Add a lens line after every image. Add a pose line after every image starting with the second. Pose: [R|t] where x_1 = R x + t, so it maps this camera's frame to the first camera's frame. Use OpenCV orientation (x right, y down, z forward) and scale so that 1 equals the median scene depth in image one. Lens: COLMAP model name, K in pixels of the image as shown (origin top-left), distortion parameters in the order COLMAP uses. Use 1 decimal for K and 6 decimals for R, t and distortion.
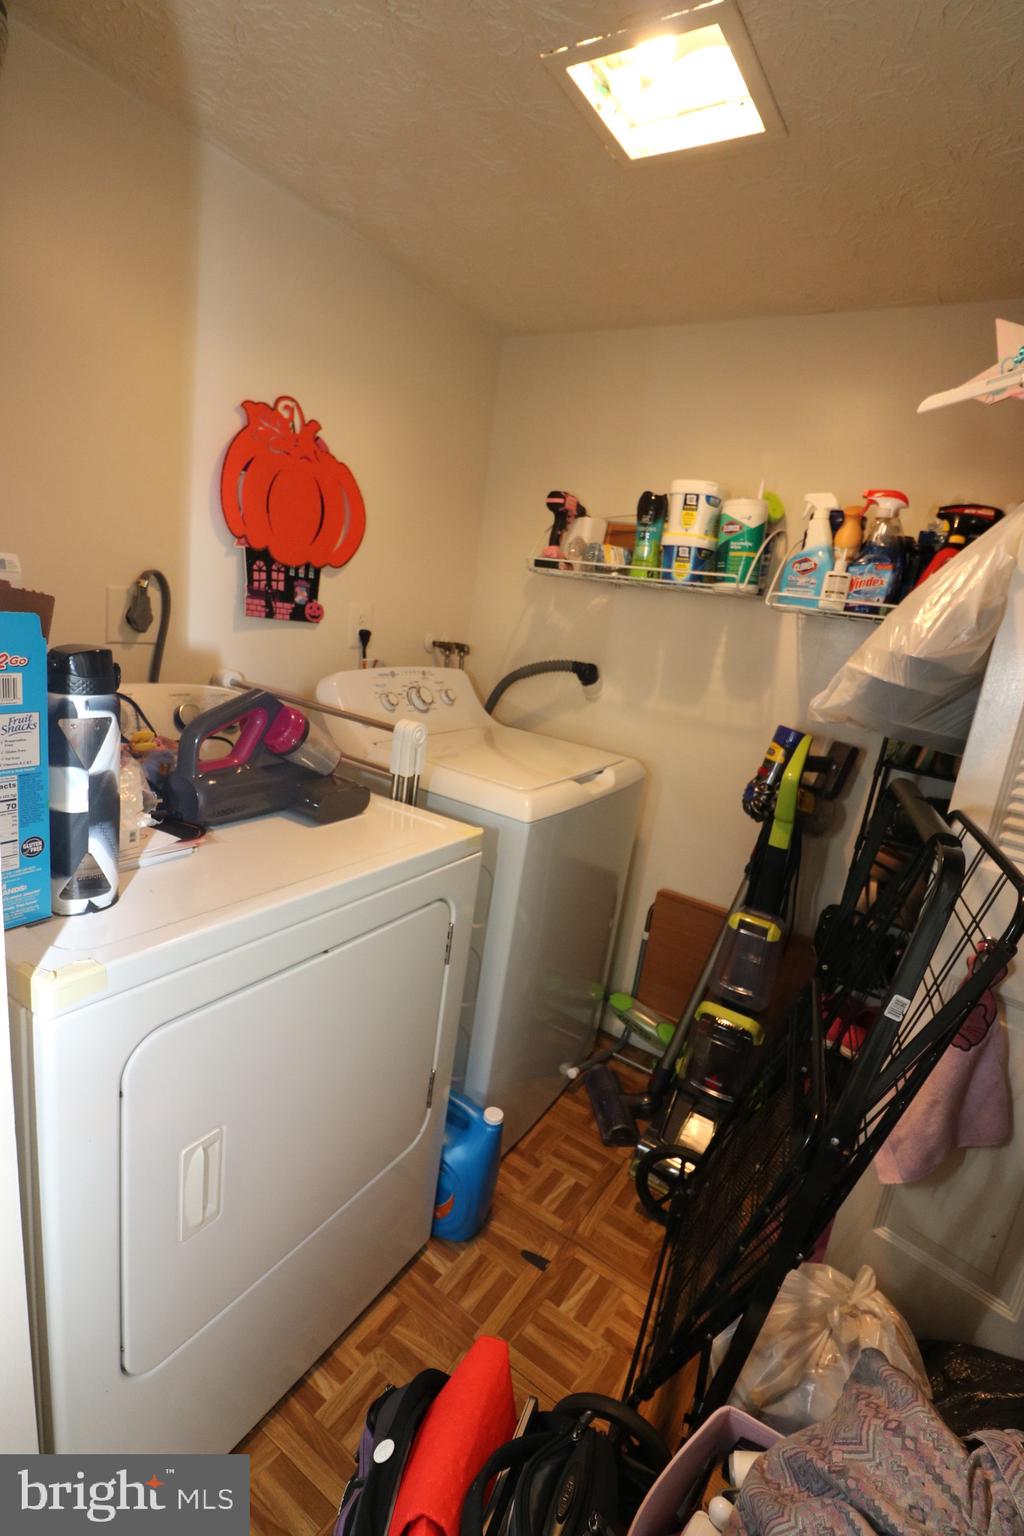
lens RADIAL K [[708.1, 0, 521.0], [0, 708.1, 767.1], [0, 0, 1]] dist [-0.005684, -0.010112]
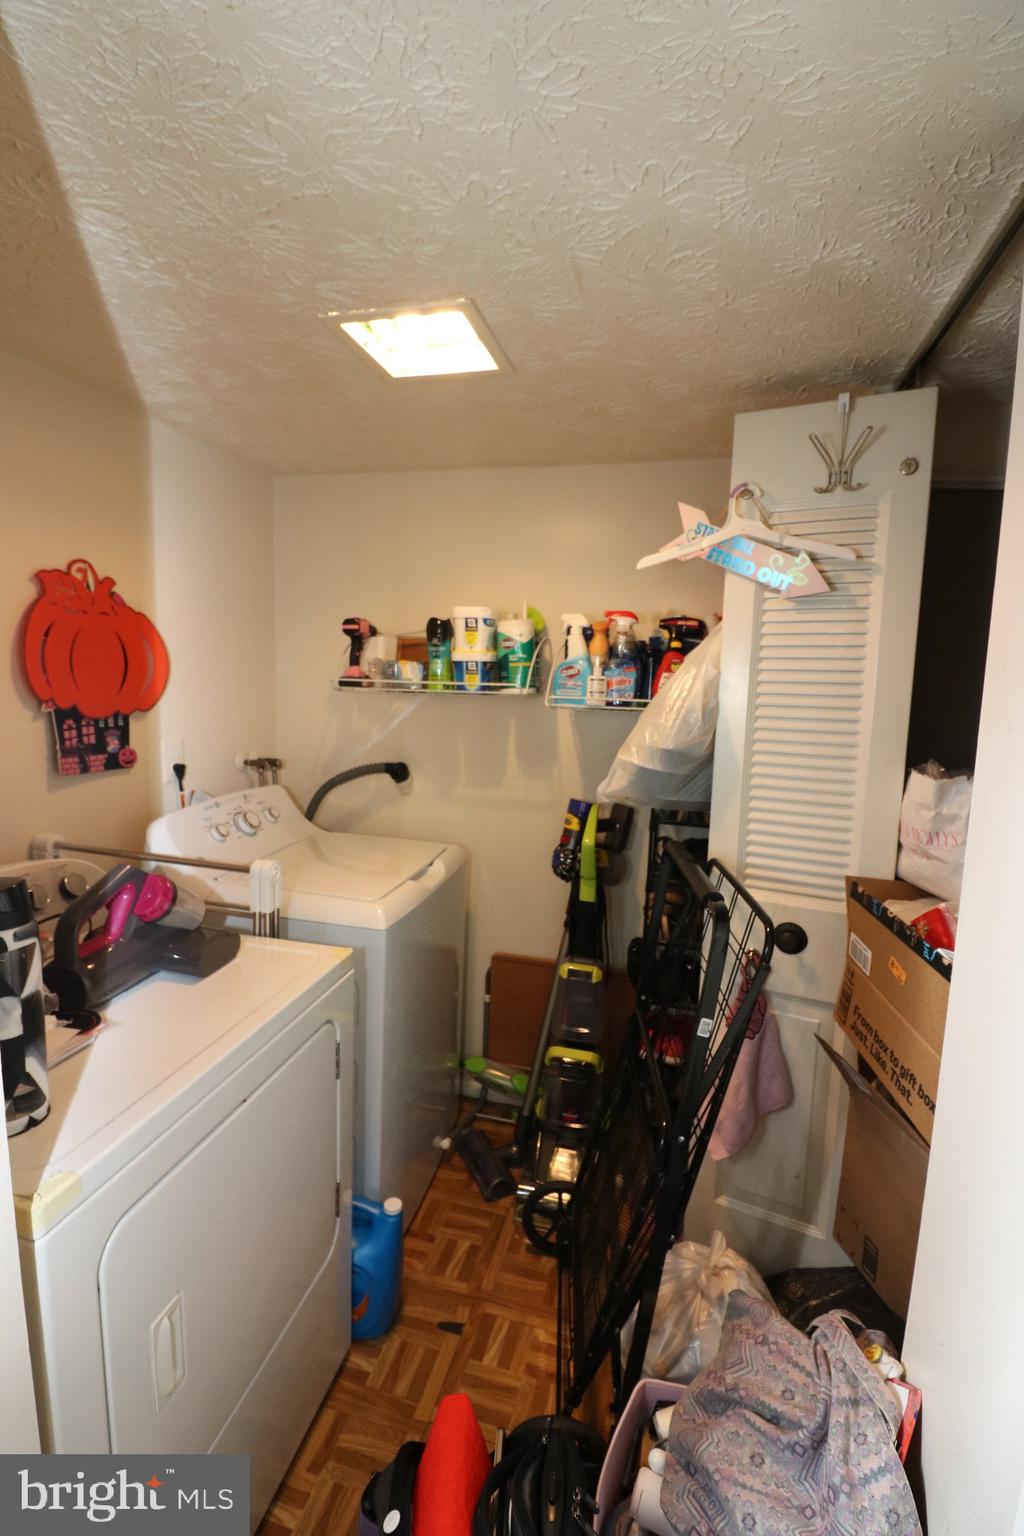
lens RADIAL K [[708.1, 0, 513.4], [0, 708.1, 757.4], [0, 0, 1]] dist [-0.005684, -0.010112]
pose [[0.944667, -0.137615, 0.297771, -0.093209], [0.161059, 0.985380, -0.055561, -0.096378], [-0.285771, 0.100445, 0.953019, -0.154913]]
